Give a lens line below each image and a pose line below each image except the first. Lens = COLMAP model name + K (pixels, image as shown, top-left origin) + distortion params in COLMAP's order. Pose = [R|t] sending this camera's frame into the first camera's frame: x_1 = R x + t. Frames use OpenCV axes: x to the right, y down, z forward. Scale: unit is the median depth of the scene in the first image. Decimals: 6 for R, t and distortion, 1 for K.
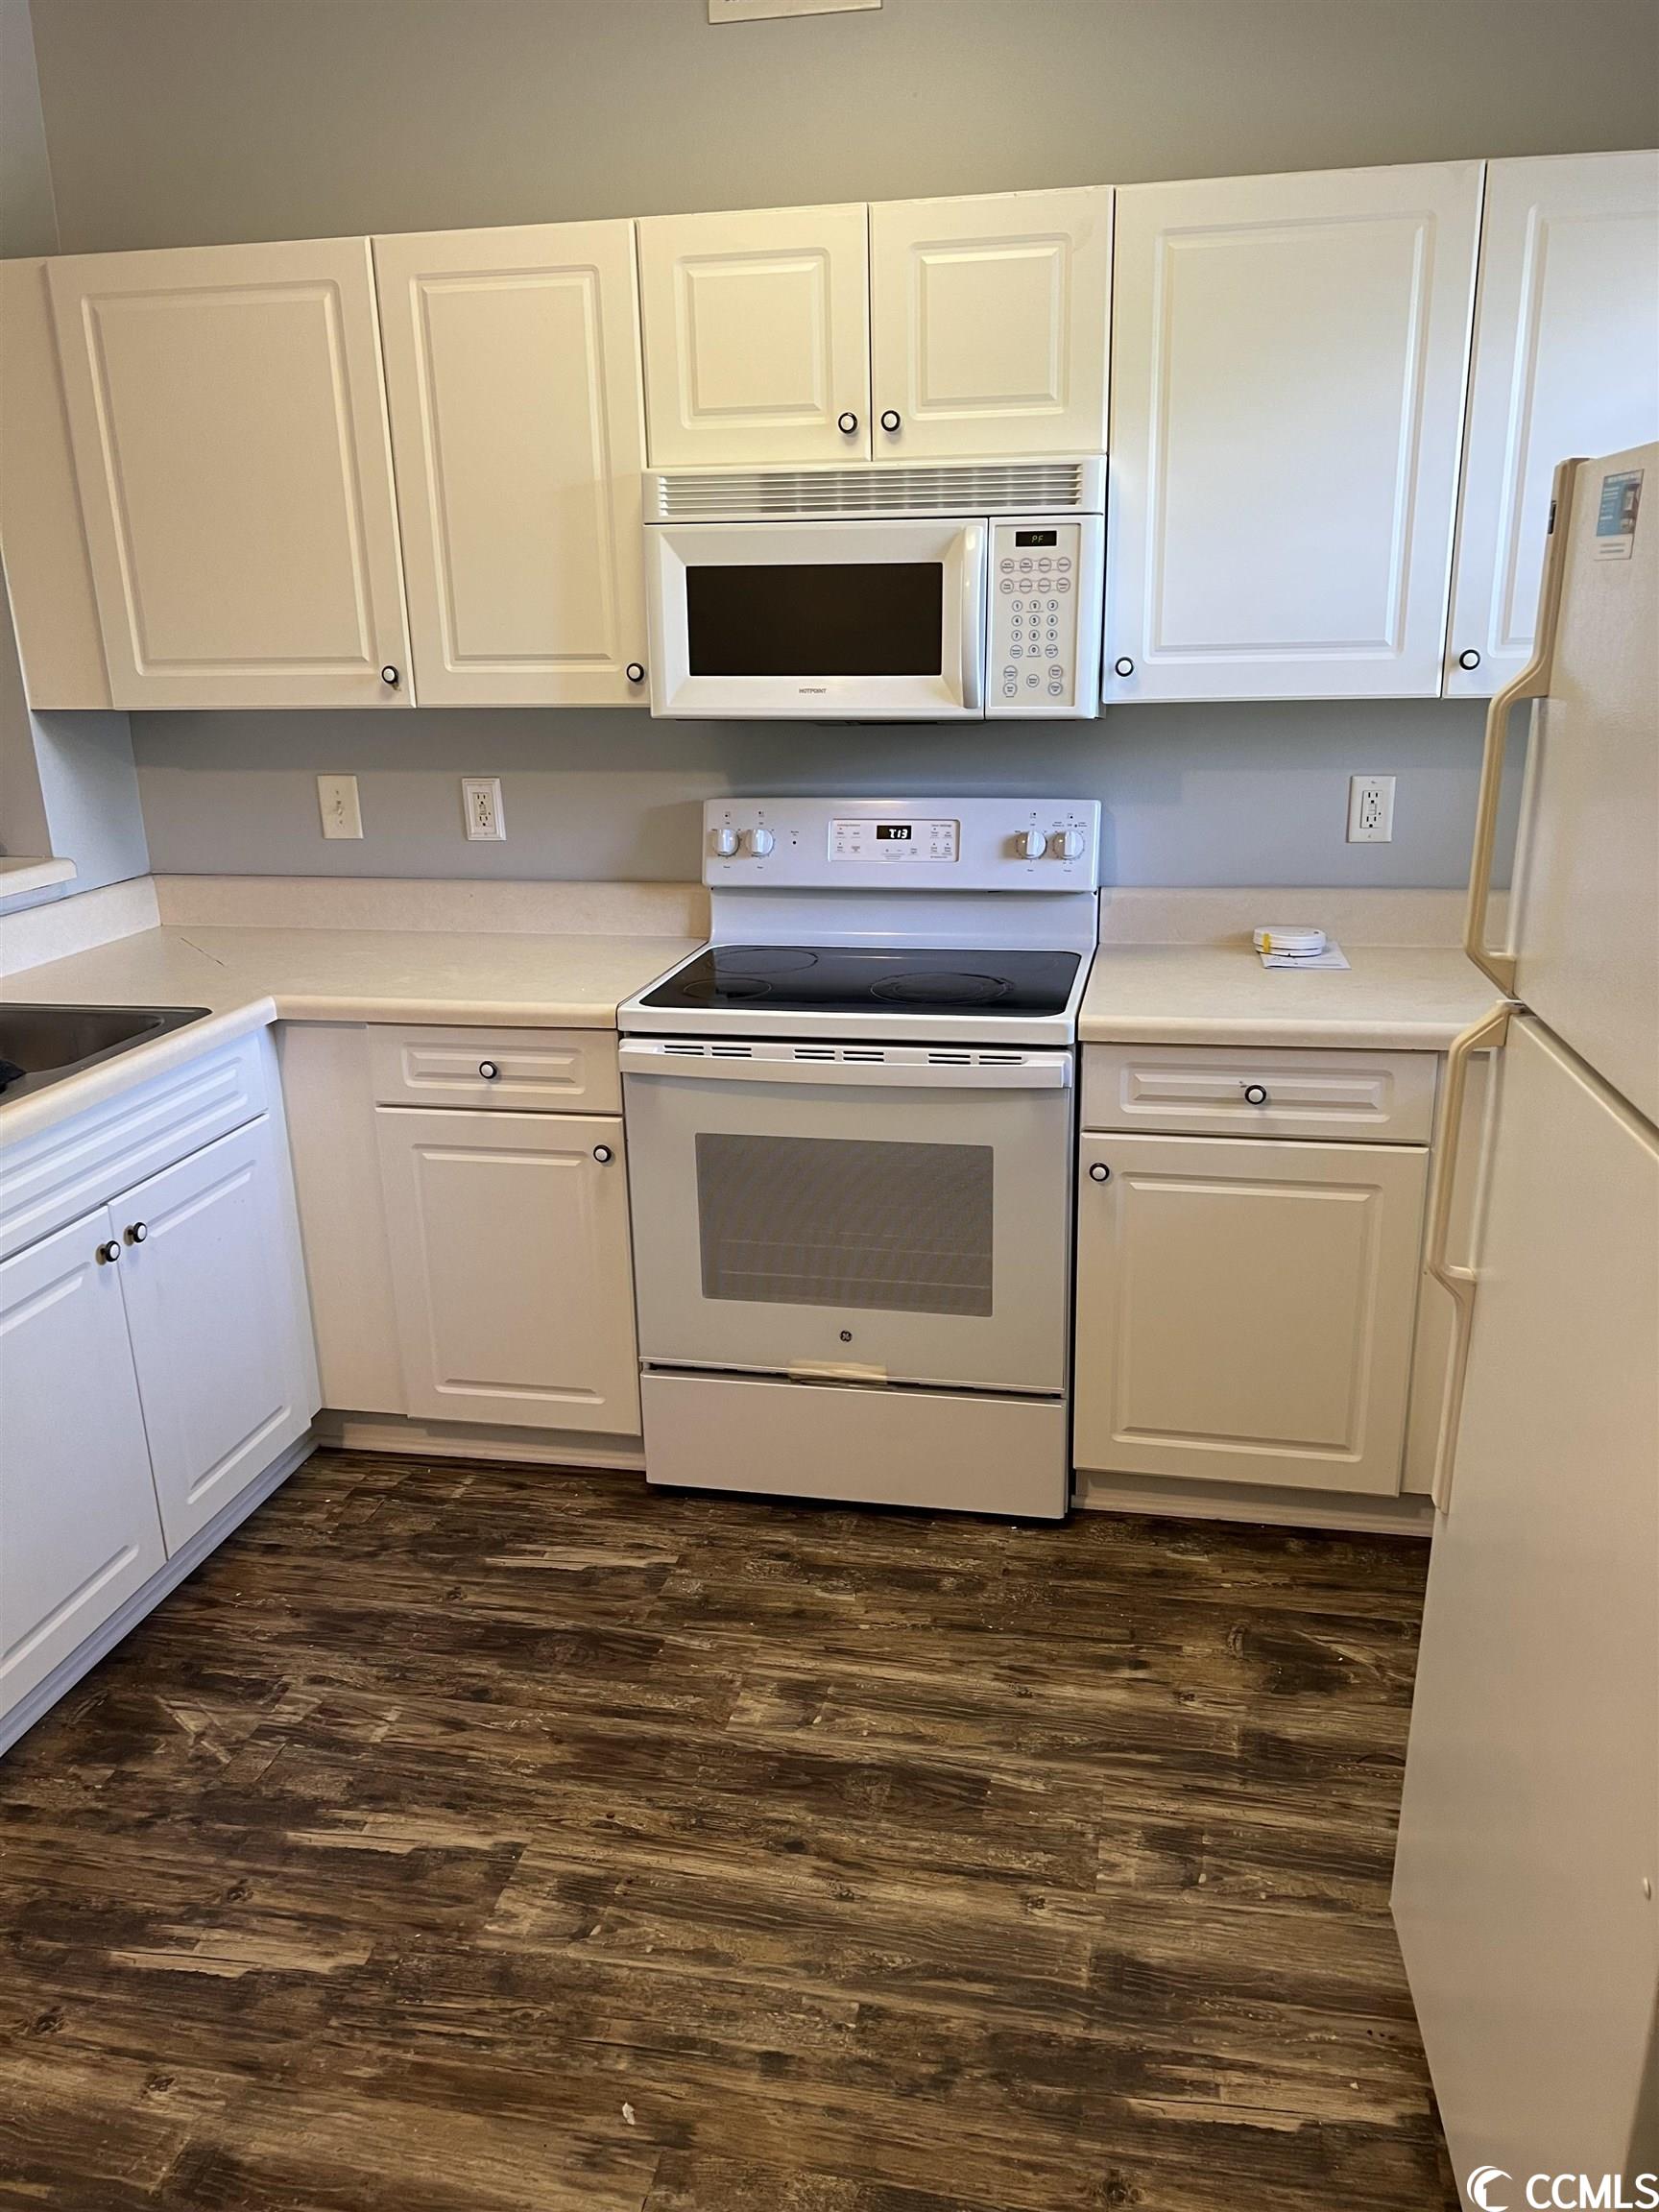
lens RADIAL K [[1704.2, 0, 829.5], [0, 1704.2, 1106.0], [0, 0, 1]] dist [0.041905, -0.075589]
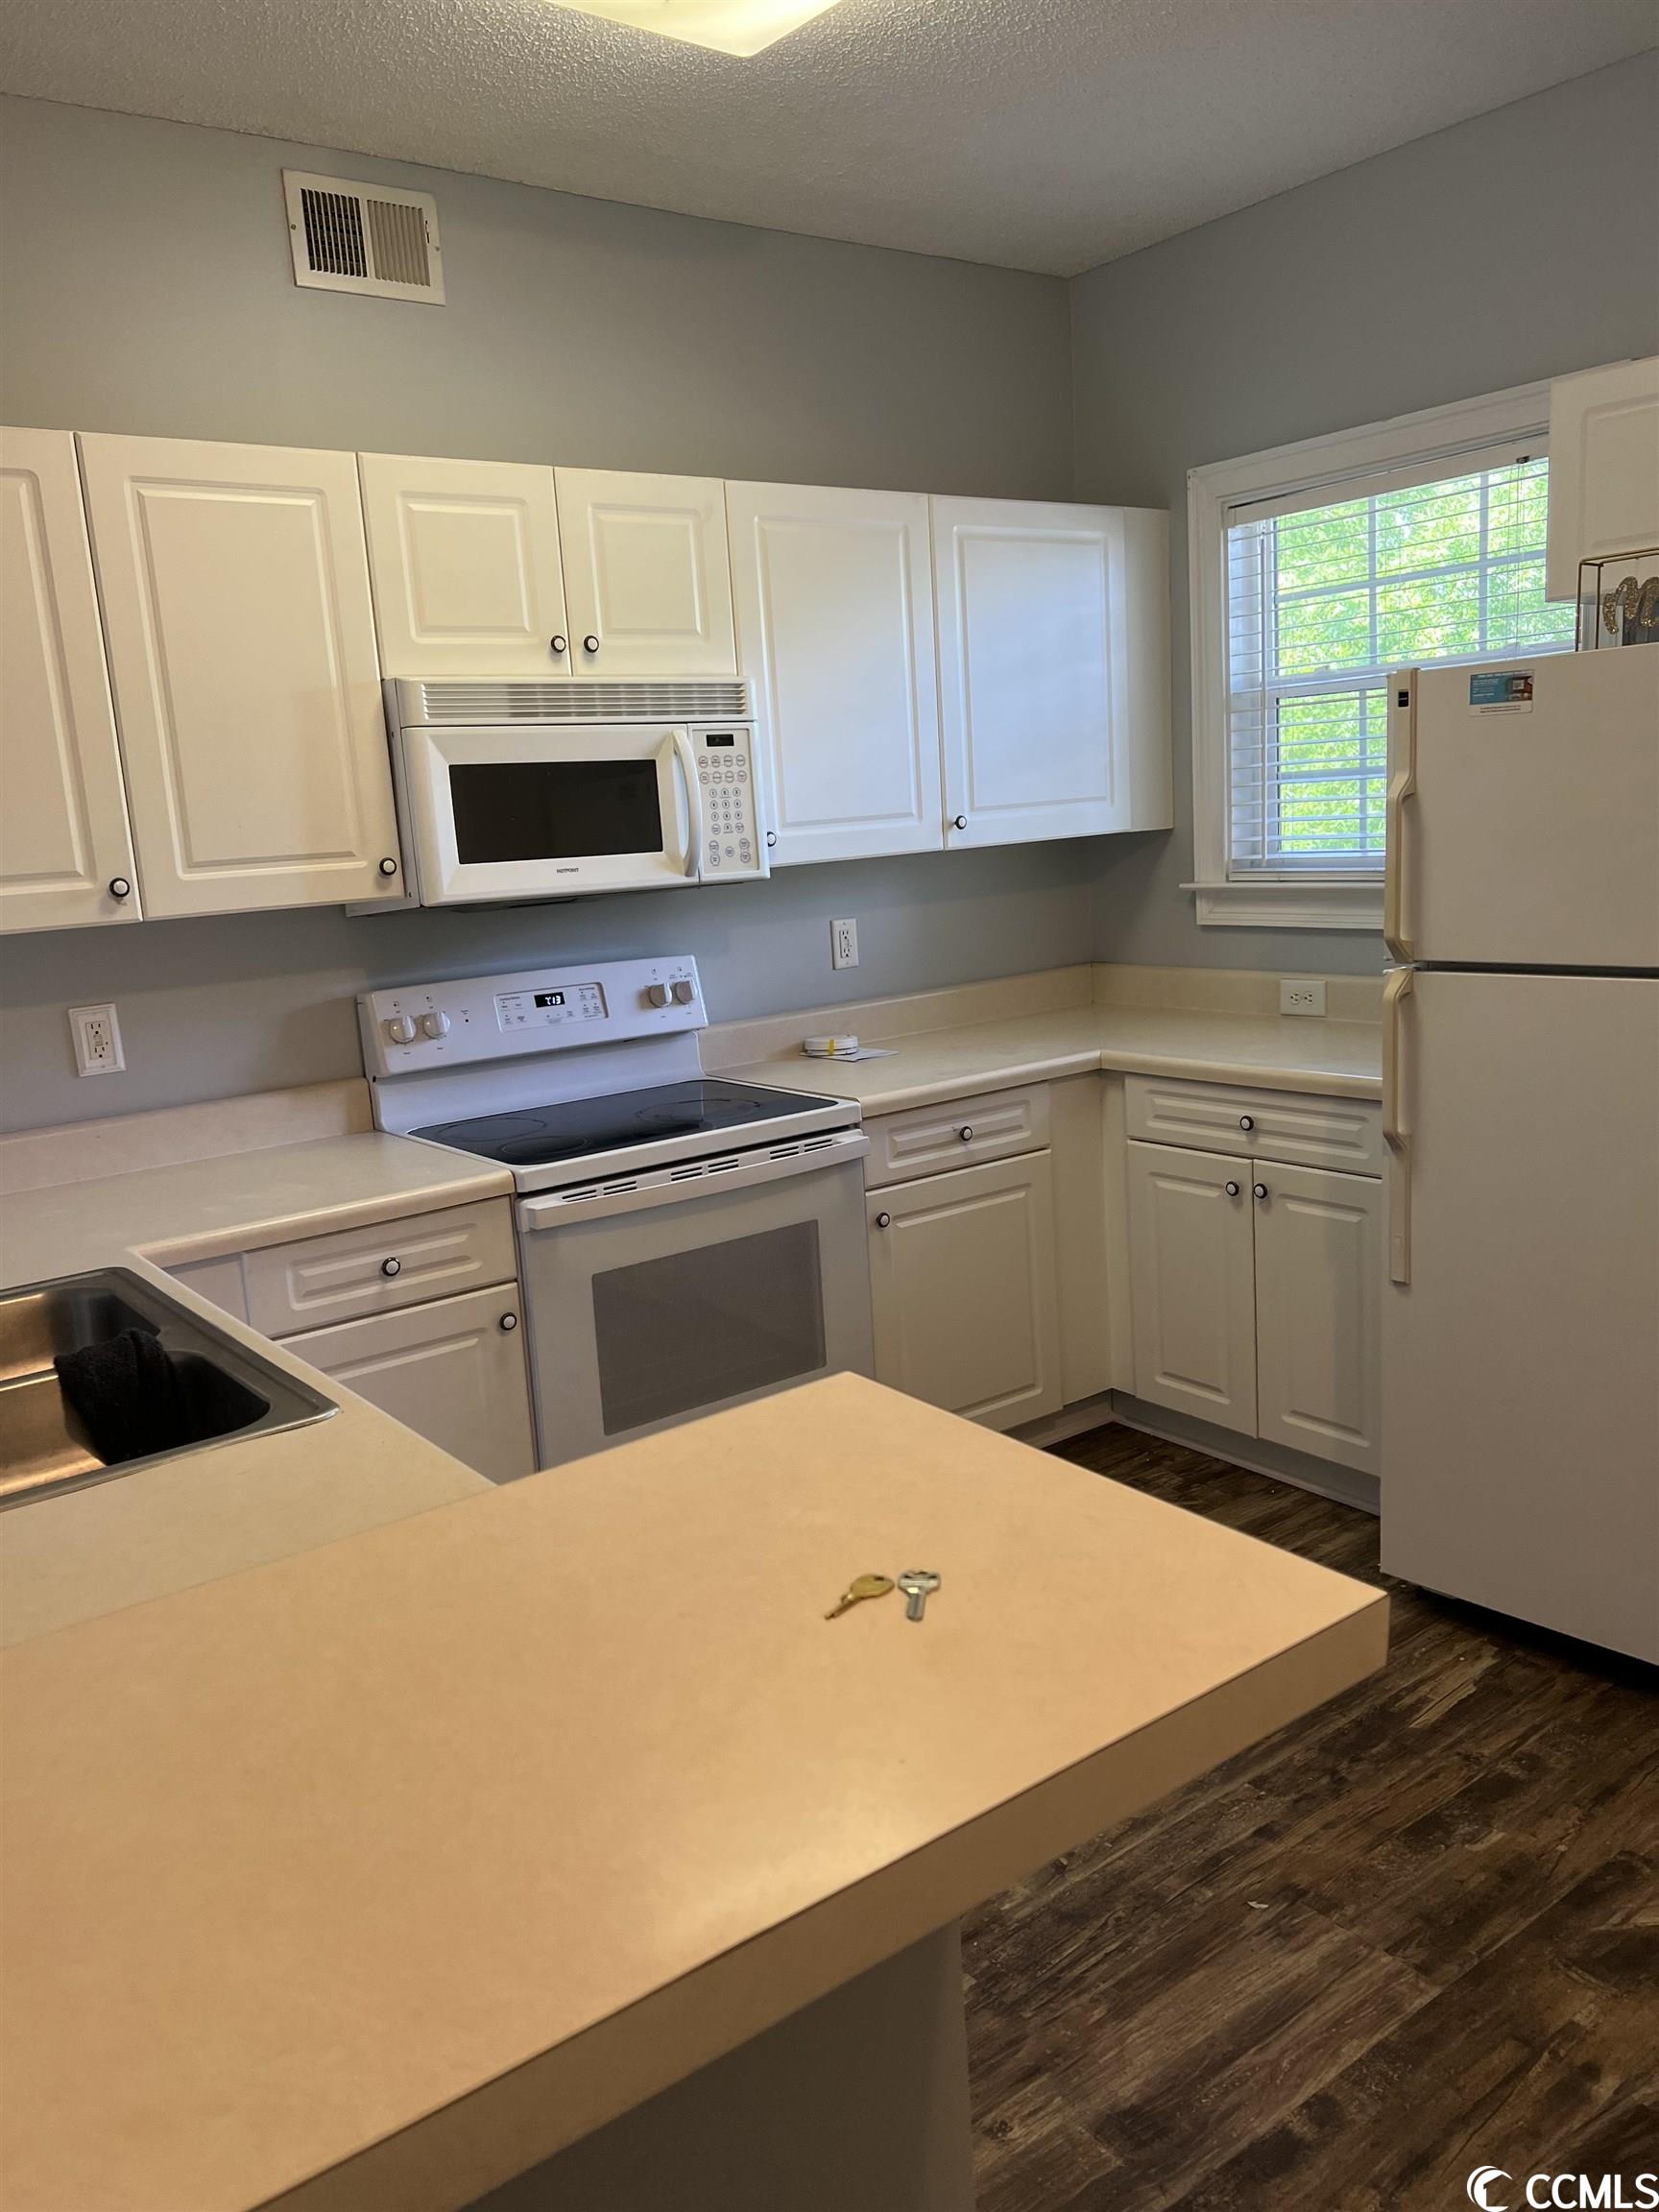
lens RADIAL K [[1652.9, 0, 829.5], [0, 1652.9, 1106.0], [0, 0, 1]] dist [0.093052, -0.215274]
pose [[0.658436, -0.158950, 0.735661, -0.744298], [0.256711, 0.966260, -0.020988, -0.026897], [-0.707504, 0.202672, 0.677025, 0.172735]]
